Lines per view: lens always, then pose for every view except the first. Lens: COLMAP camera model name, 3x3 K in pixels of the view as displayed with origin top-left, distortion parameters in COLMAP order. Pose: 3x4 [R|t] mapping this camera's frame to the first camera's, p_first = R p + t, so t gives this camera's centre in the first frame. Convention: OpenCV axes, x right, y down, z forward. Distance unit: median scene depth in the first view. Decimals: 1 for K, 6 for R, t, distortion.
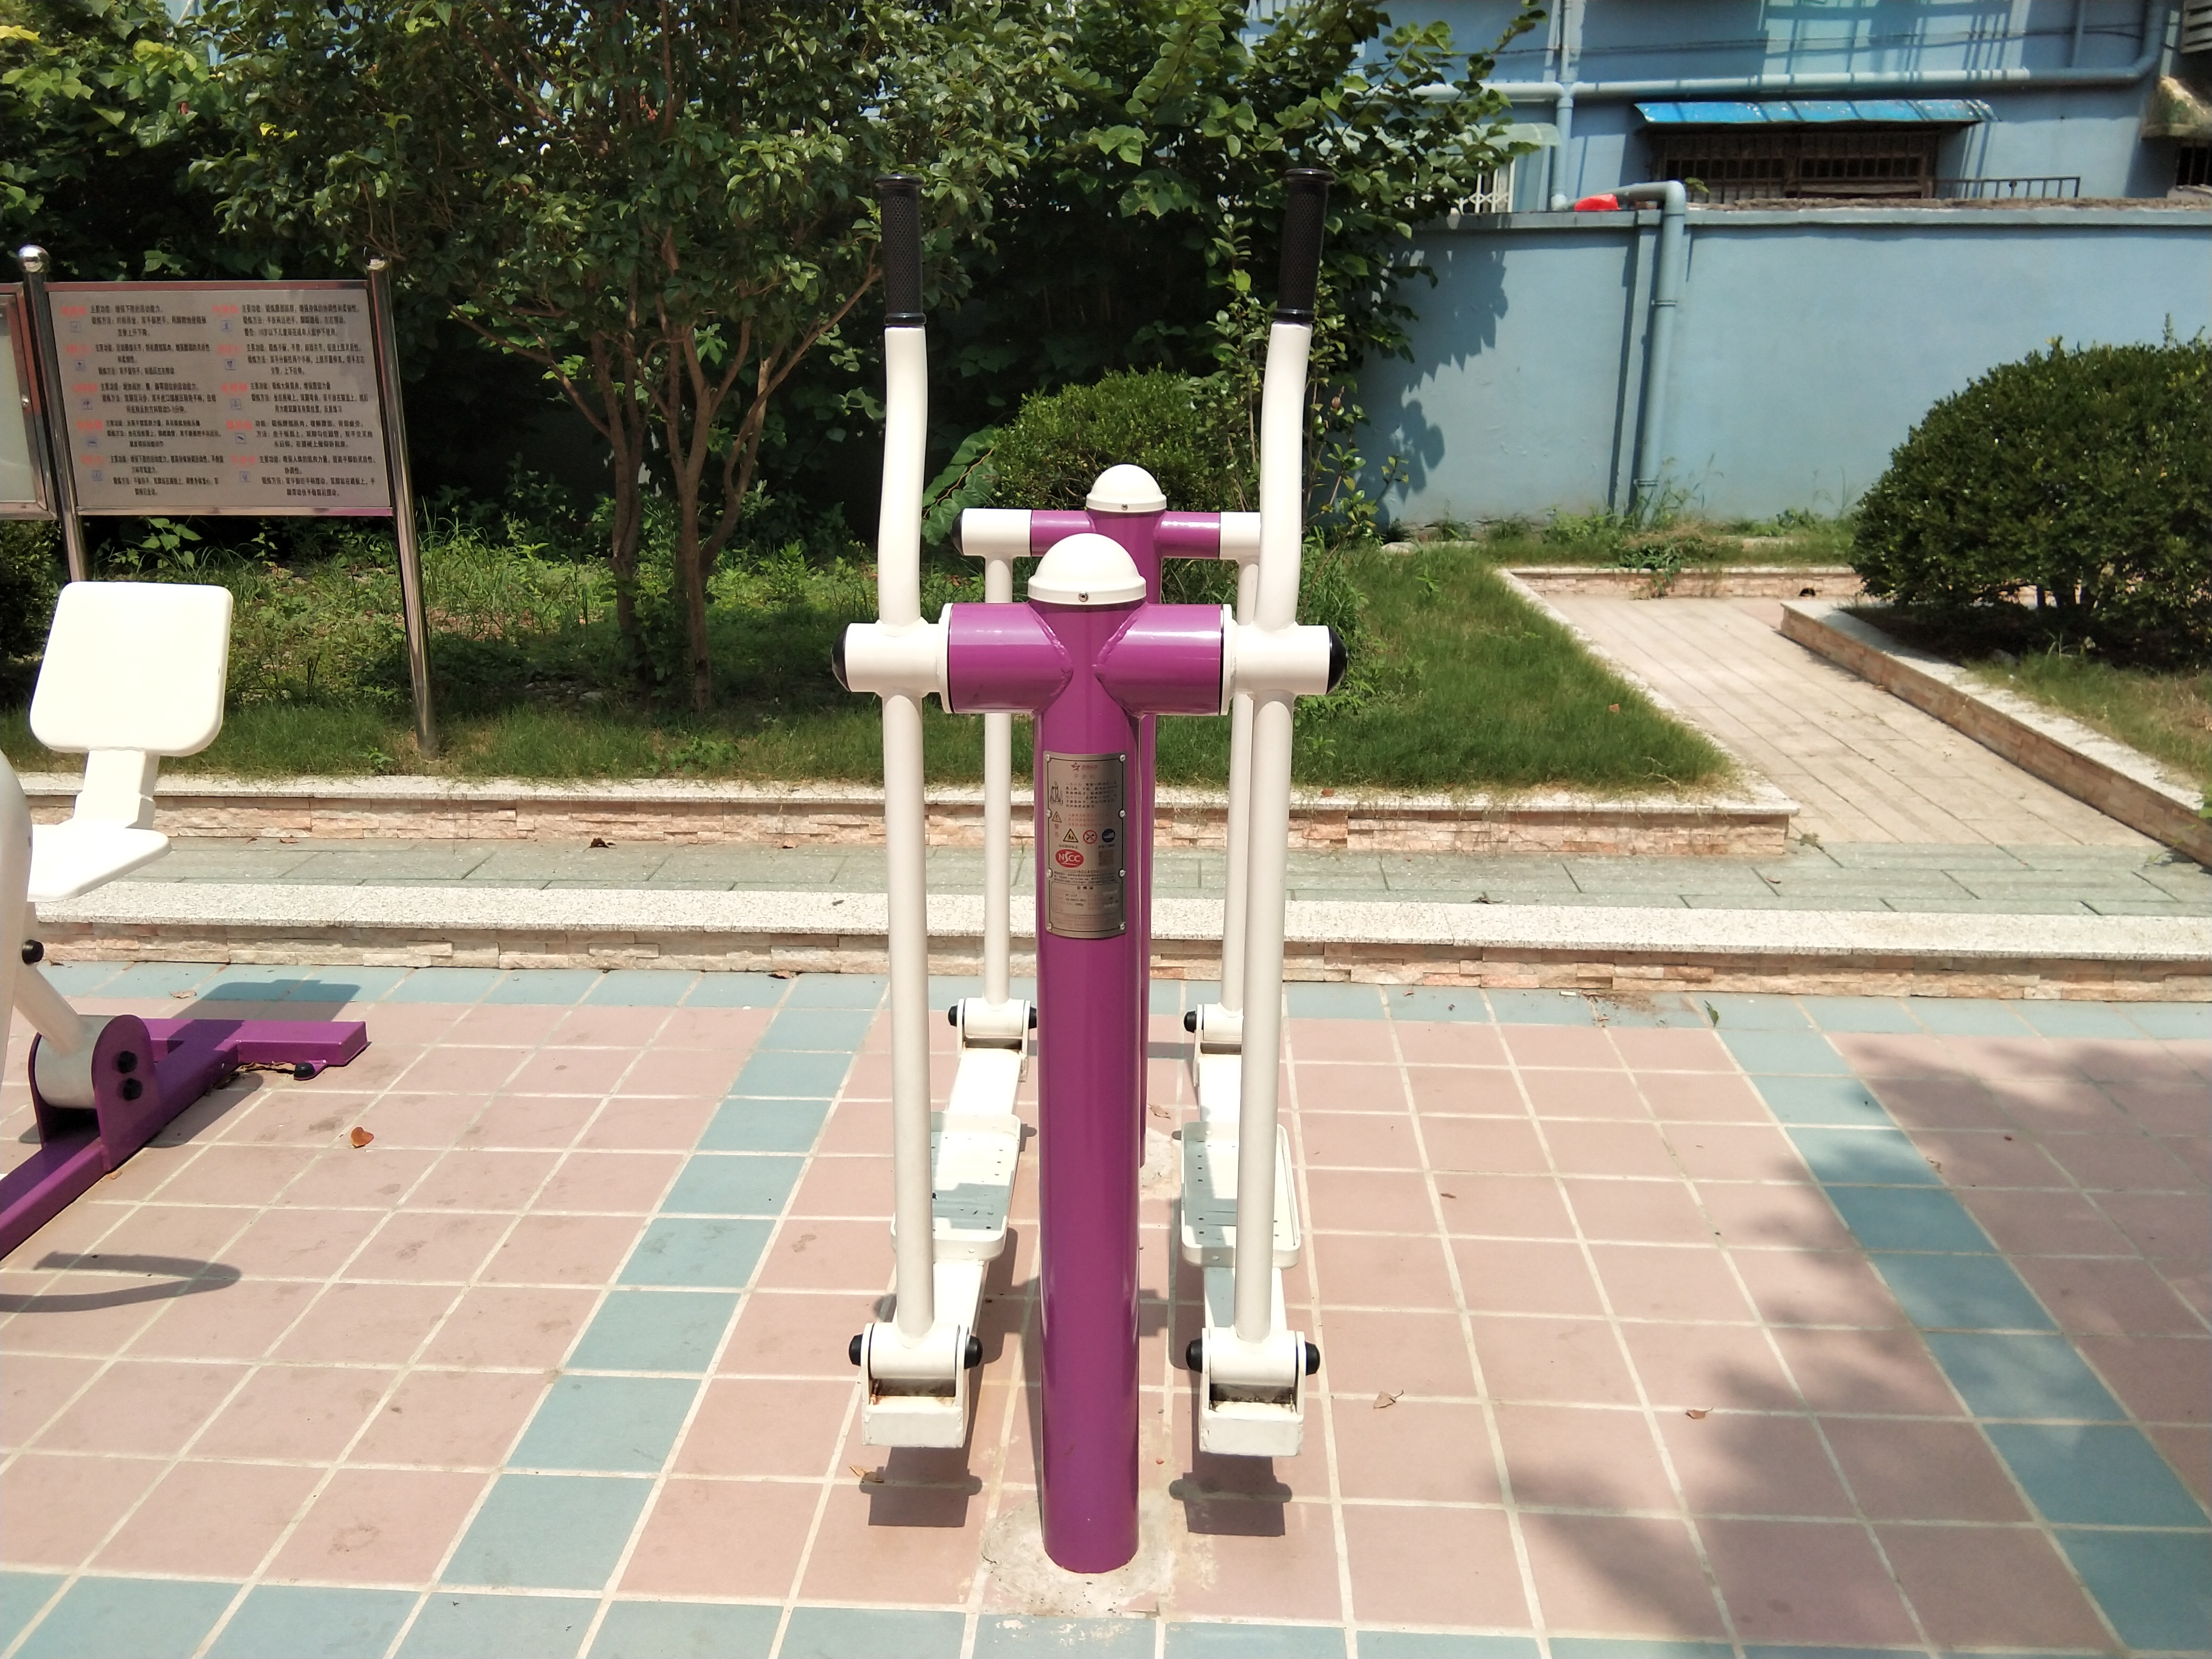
lens RADIAL K [[1759.5, 0, 1100.5], [0, 1759.5, 818.4], [0, 0, 1]] dist [0.087155, -0.123060]
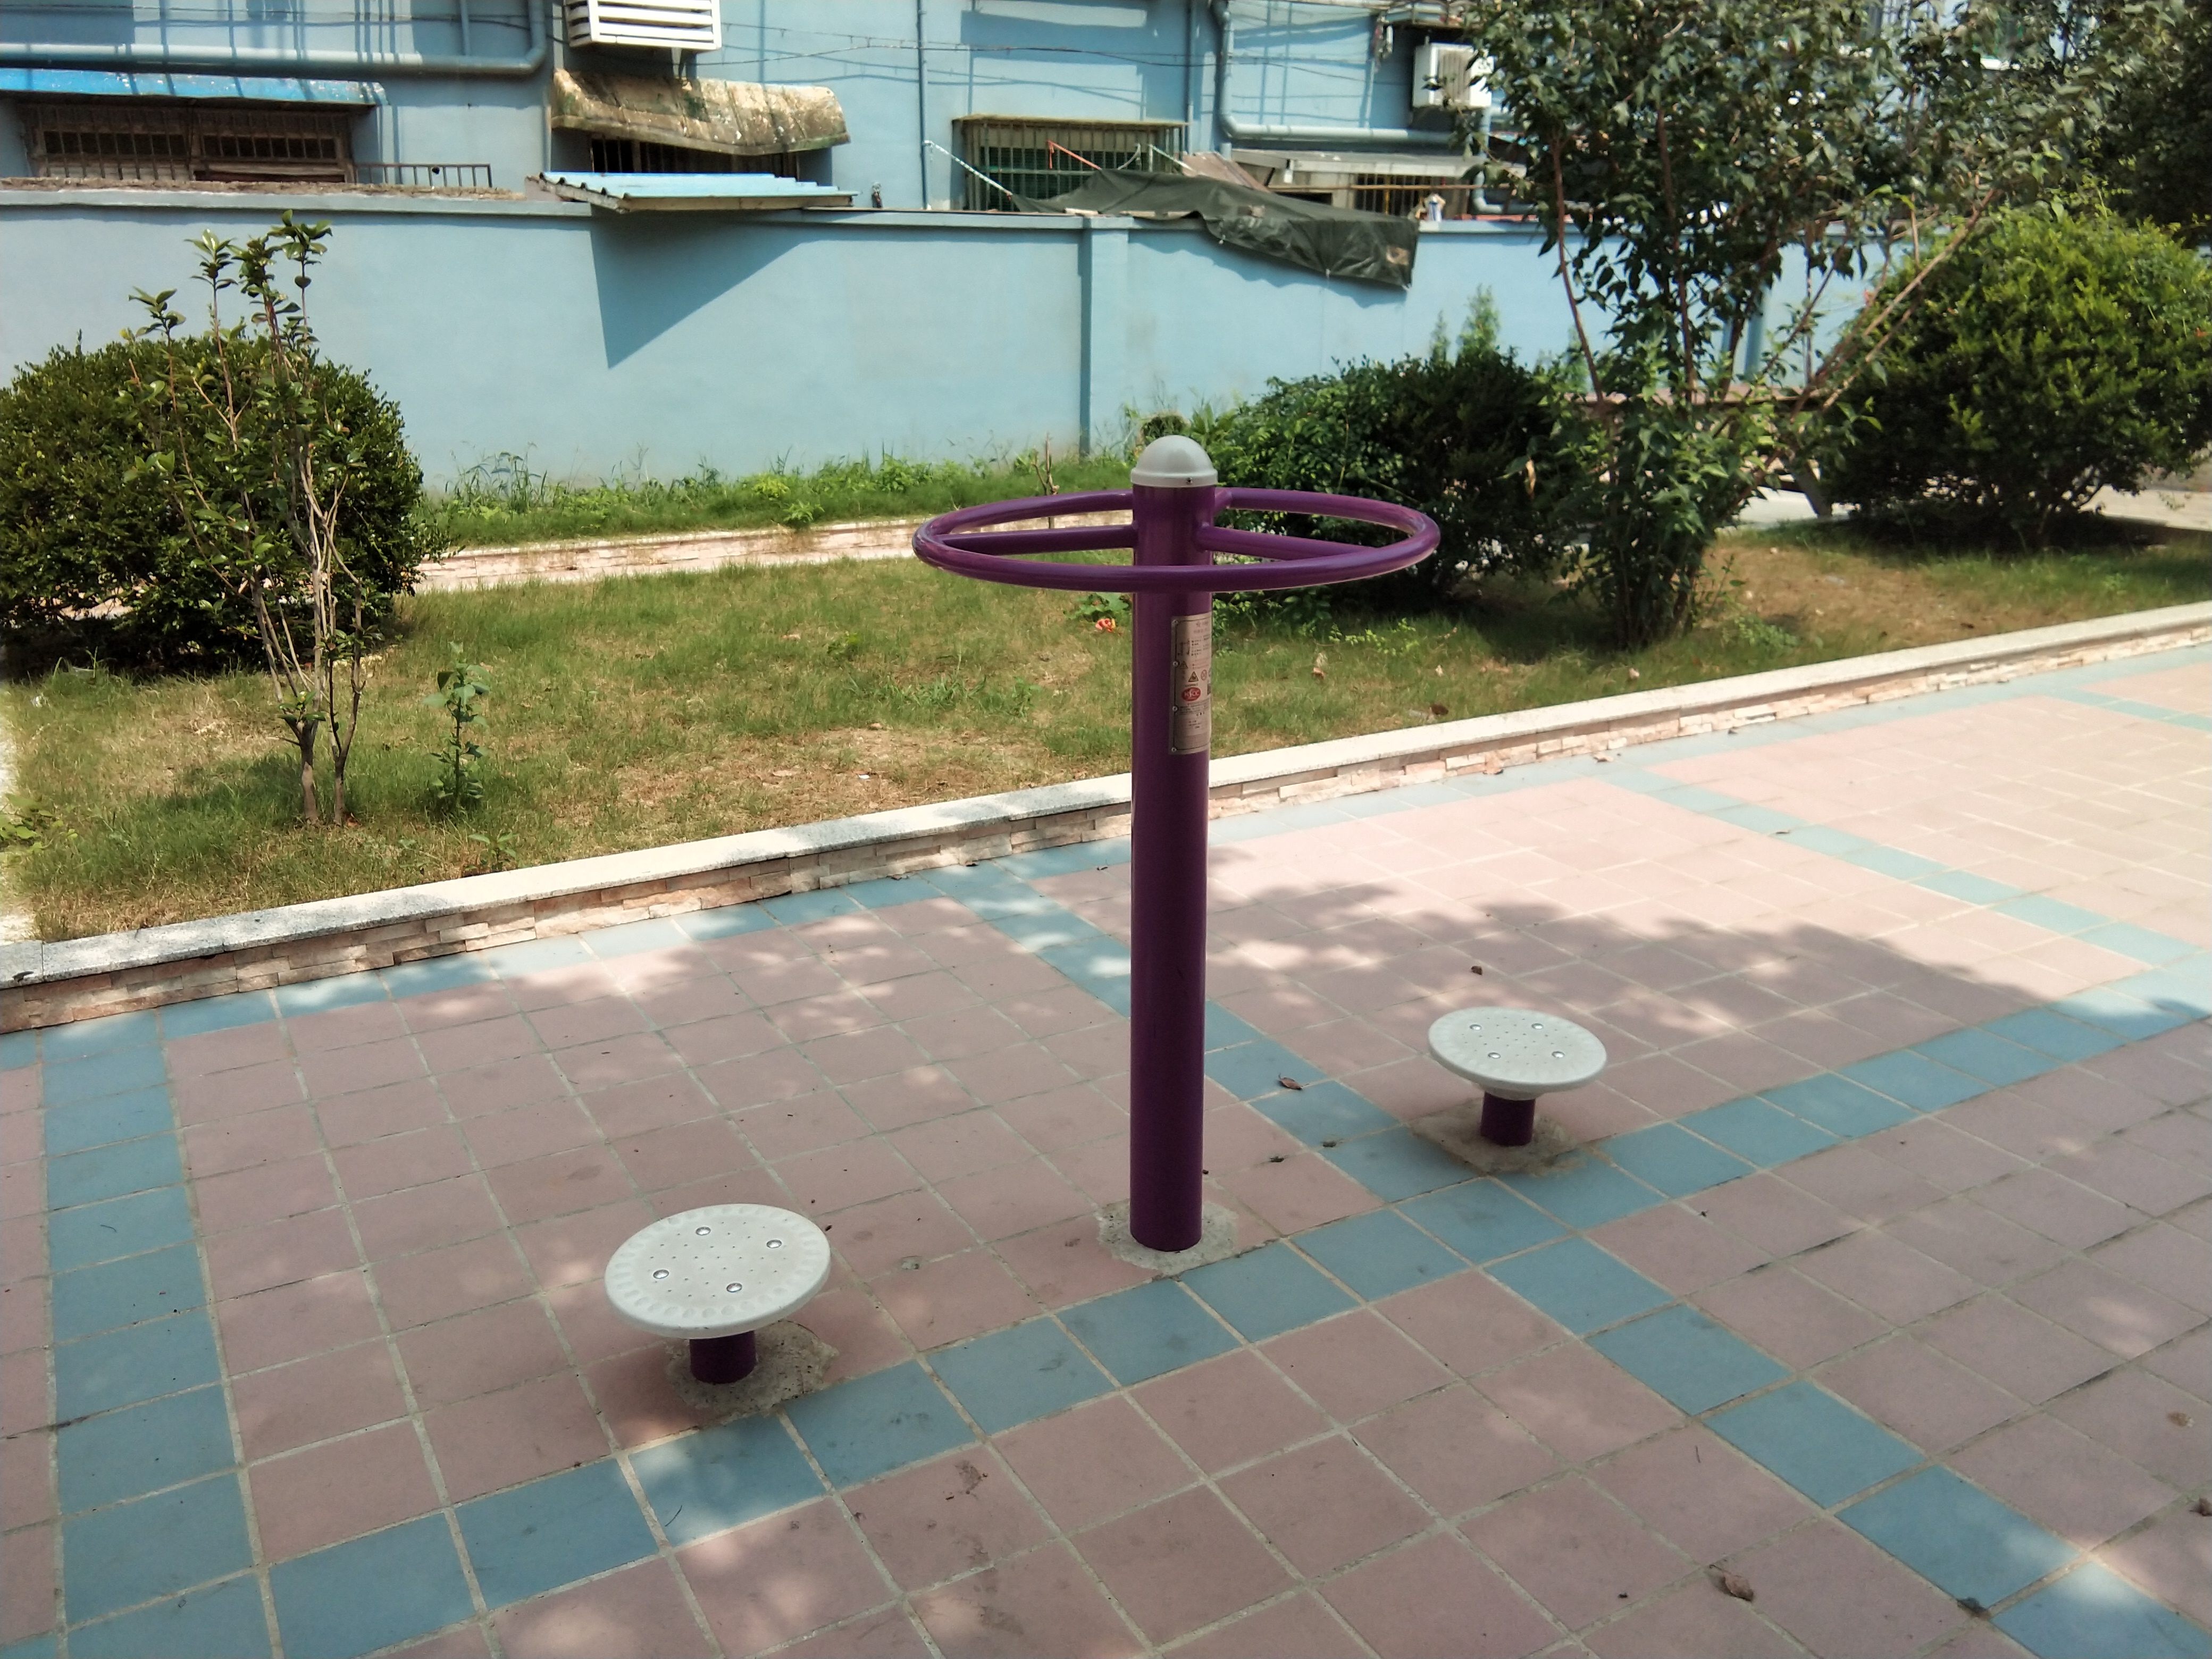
lens RADIAL K [[1745.4, 0, 1109.7], [0, 1745.4, 883.6], [0, 0, 1]] dist [0.006736, -0.034917]
pose [[0.828495, -0.176195, 0.531556, 0.583392], [0.149632, 0.984352, 0.093063, 0.019465], [-0.539636, 0.002435, 0.841895, -0.091452]]
